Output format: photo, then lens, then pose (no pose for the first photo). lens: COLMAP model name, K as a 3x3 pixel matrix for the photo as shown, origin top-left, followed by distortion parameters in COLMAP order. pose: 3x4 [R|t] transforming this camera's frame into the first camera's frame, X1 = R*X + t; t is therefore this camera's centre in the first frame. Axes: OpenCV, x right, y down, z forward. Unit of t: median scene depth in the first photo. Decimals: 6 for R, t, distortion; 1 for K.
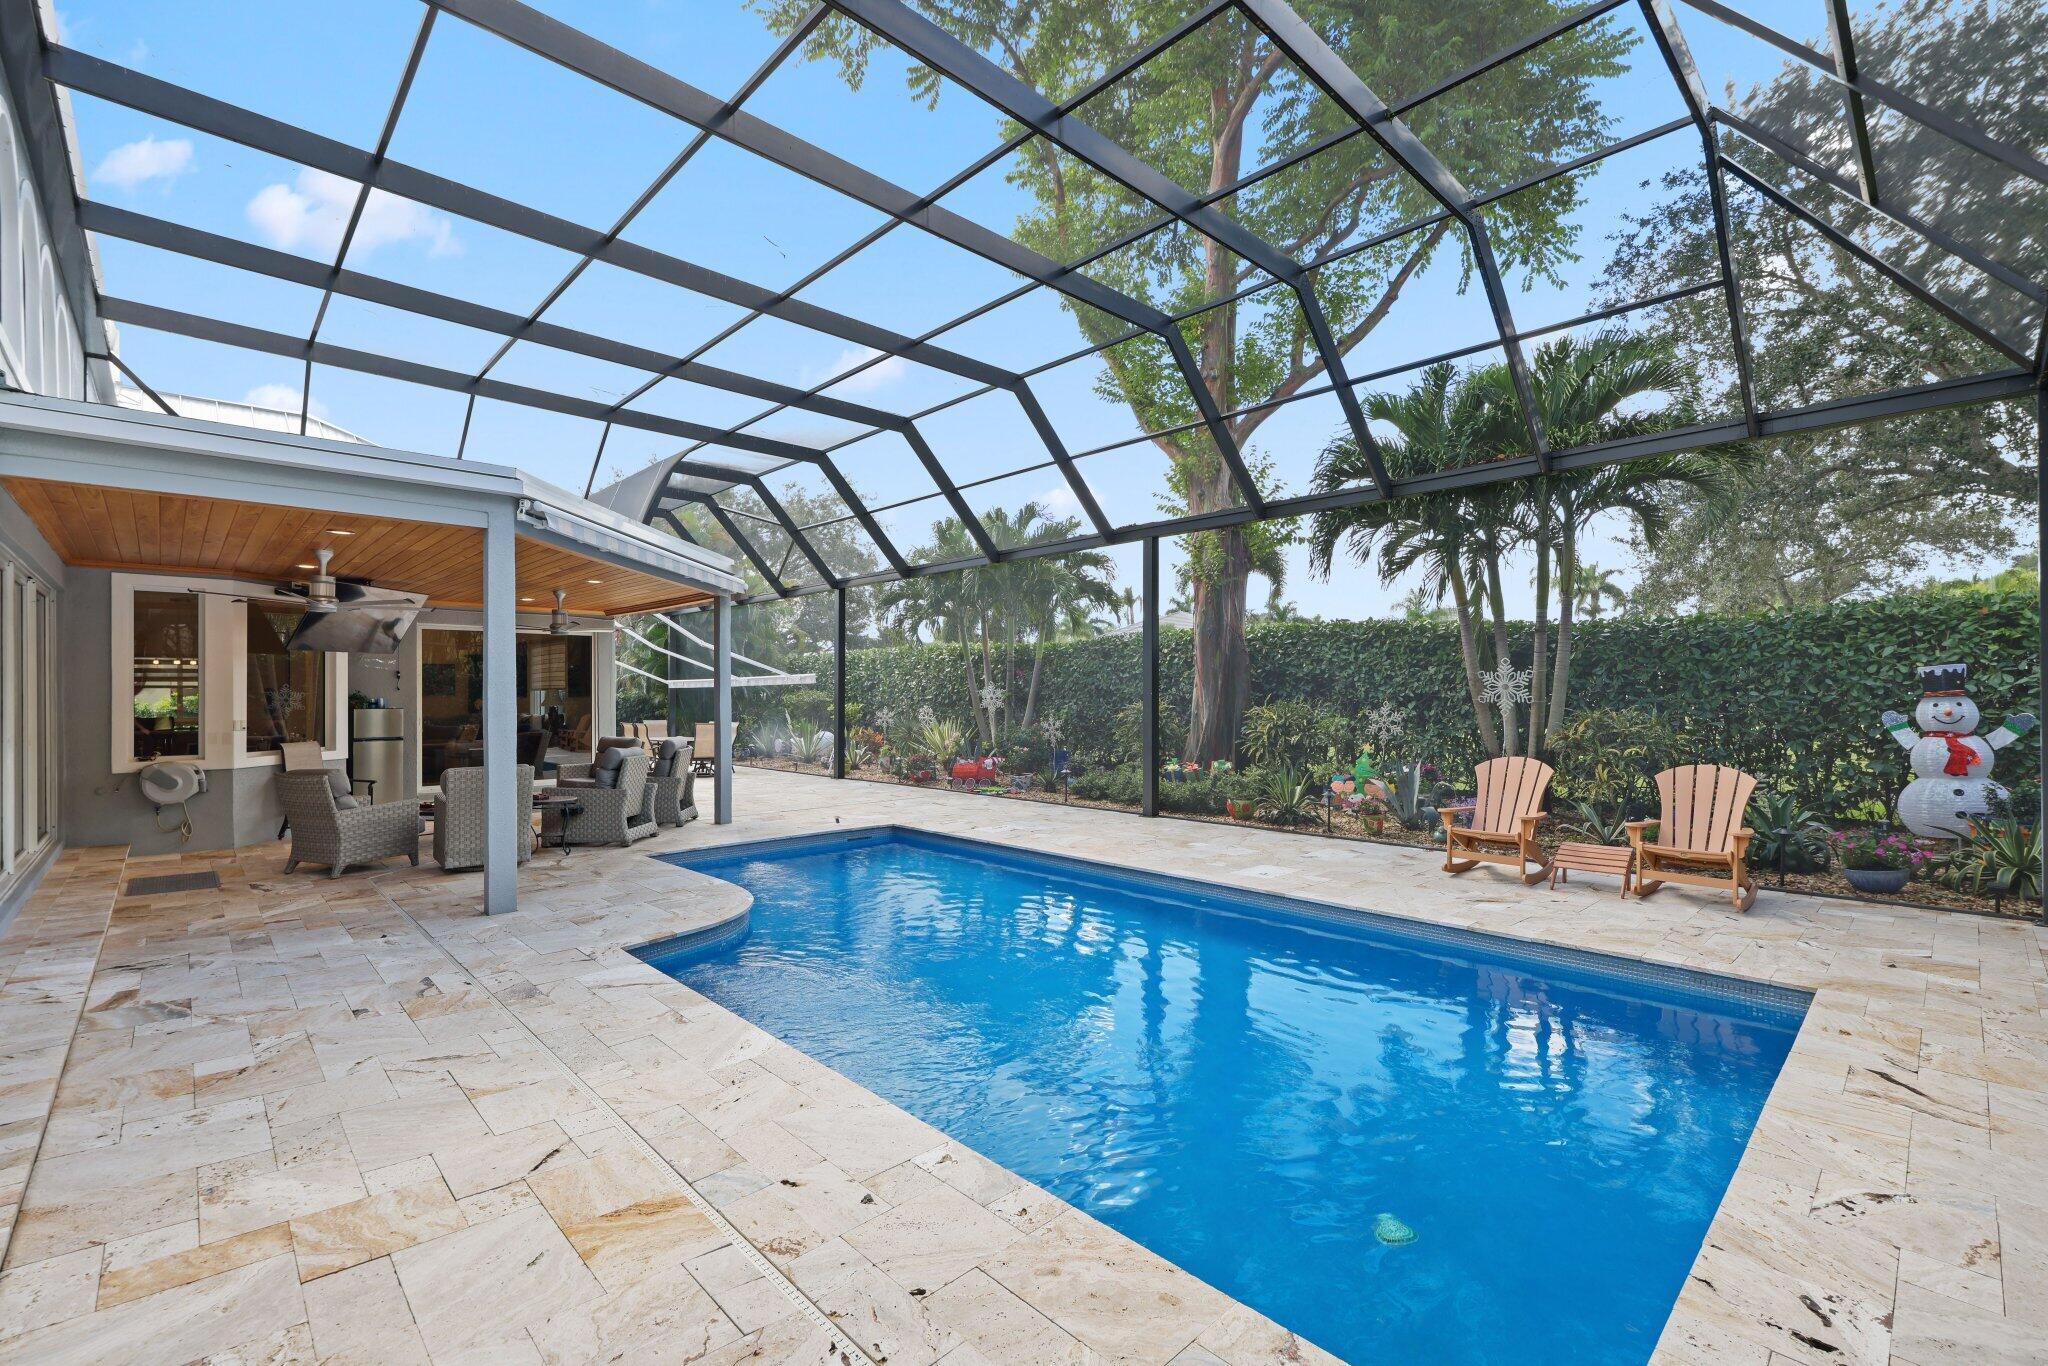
lens RADIAL K [[882.7, 0, 1033.2], [0, 882.7, 693.3], [0, 0, 1]] dist [0.001231, -0.000126]
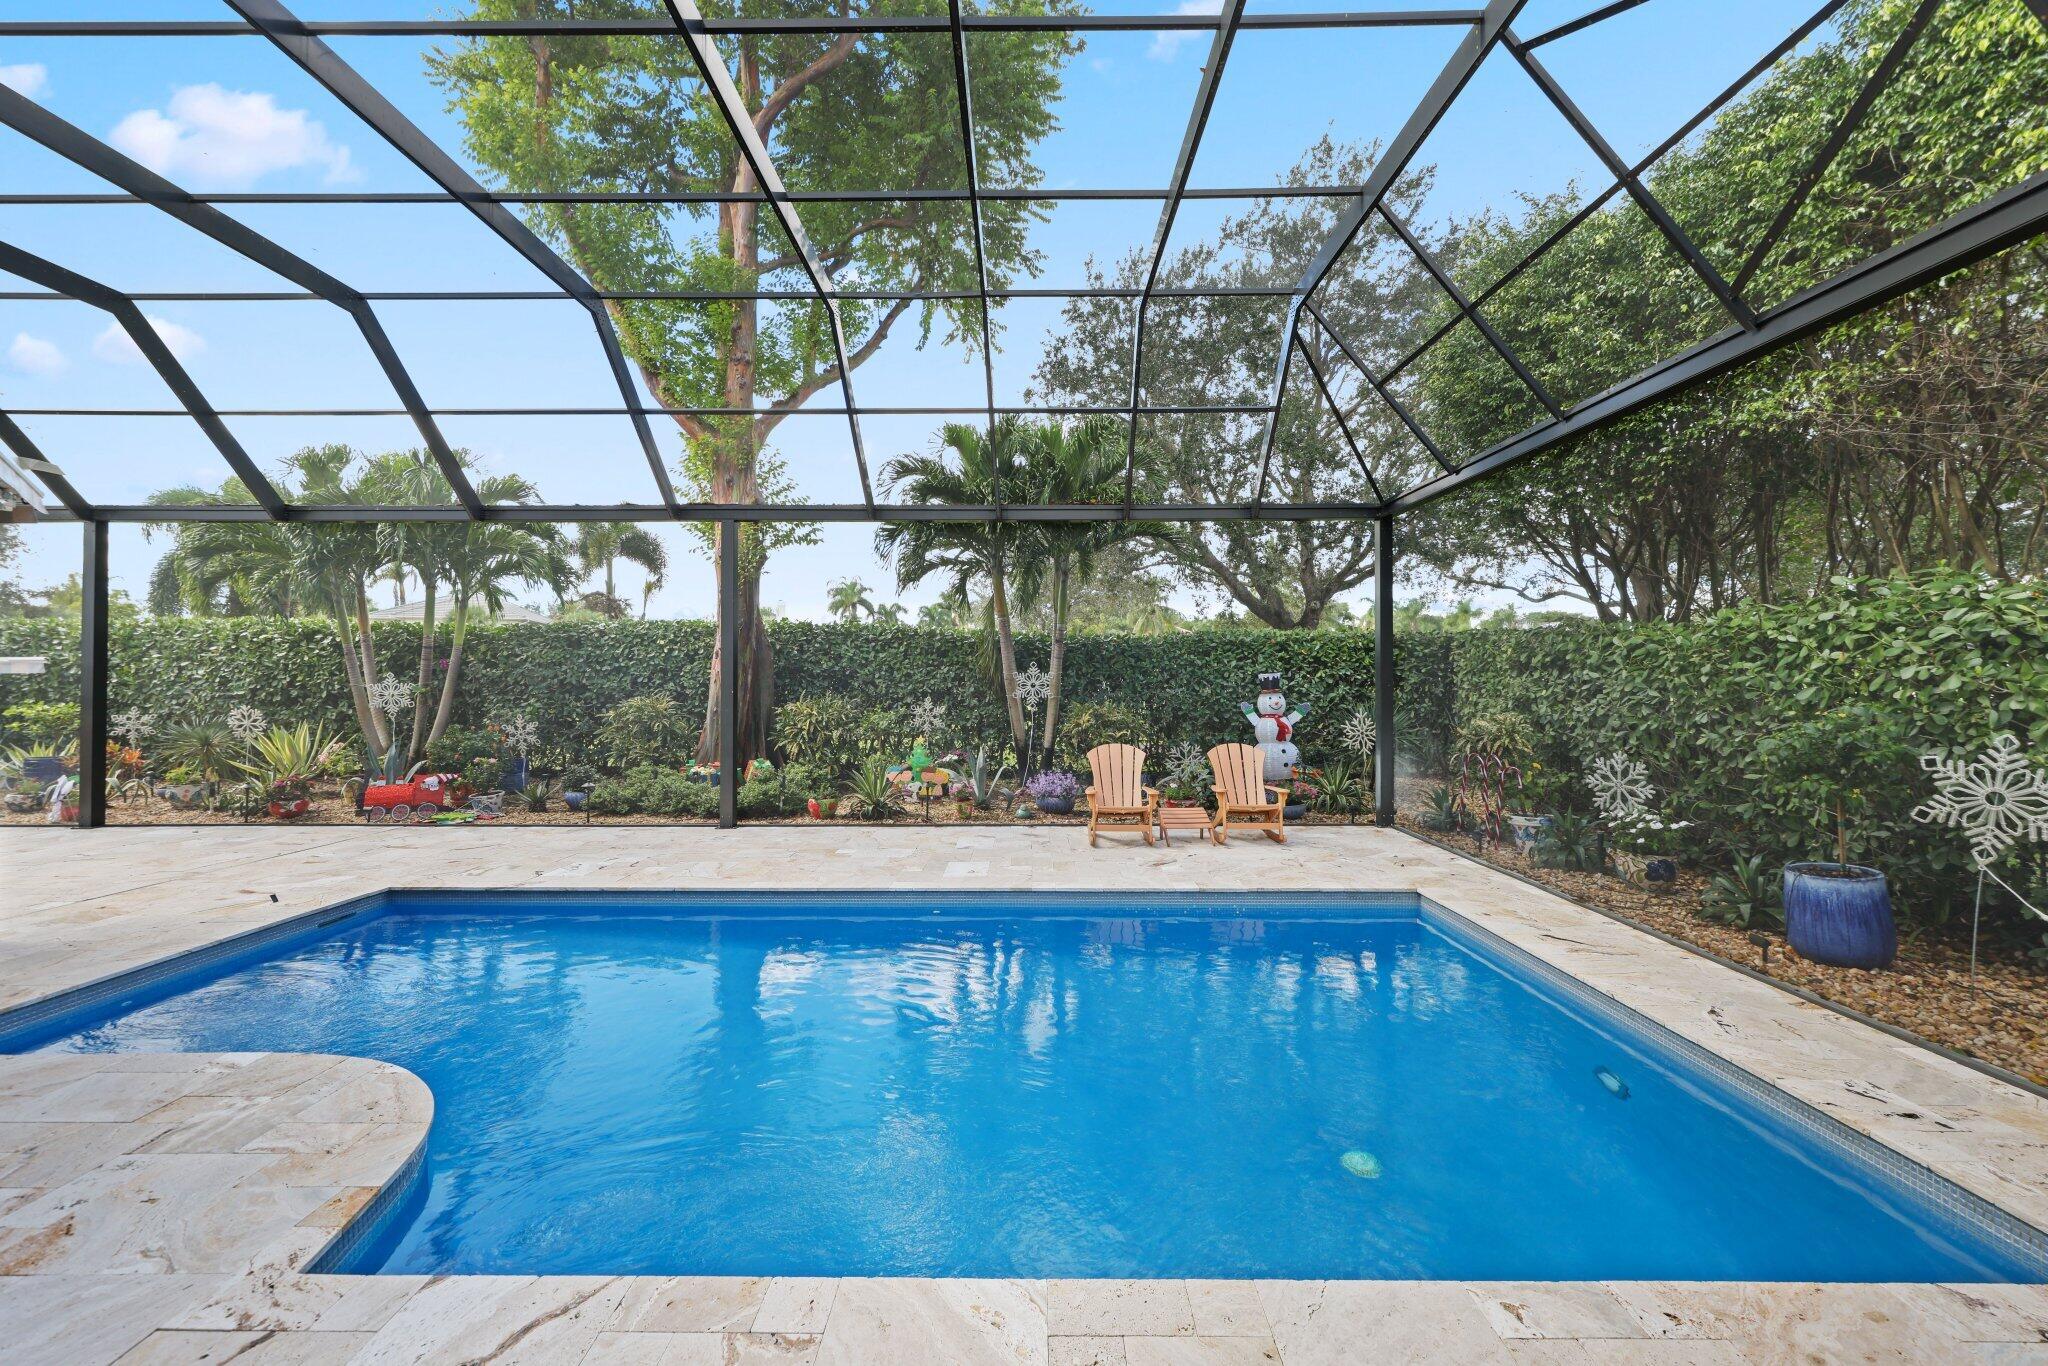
lens RADIAL K [[797.9, 0, 1016.8], [0, 797.9, 681.2], [0, 0, 1]] dist [-0.000892, 0.000390]
pose [[0.700509, 0.002802, 0.713638, -0.220867], [-0.002480, 0.999996, -0.001492, -0.009218], [-0.713639, -0.000724, 0.700513, 0.193866]]
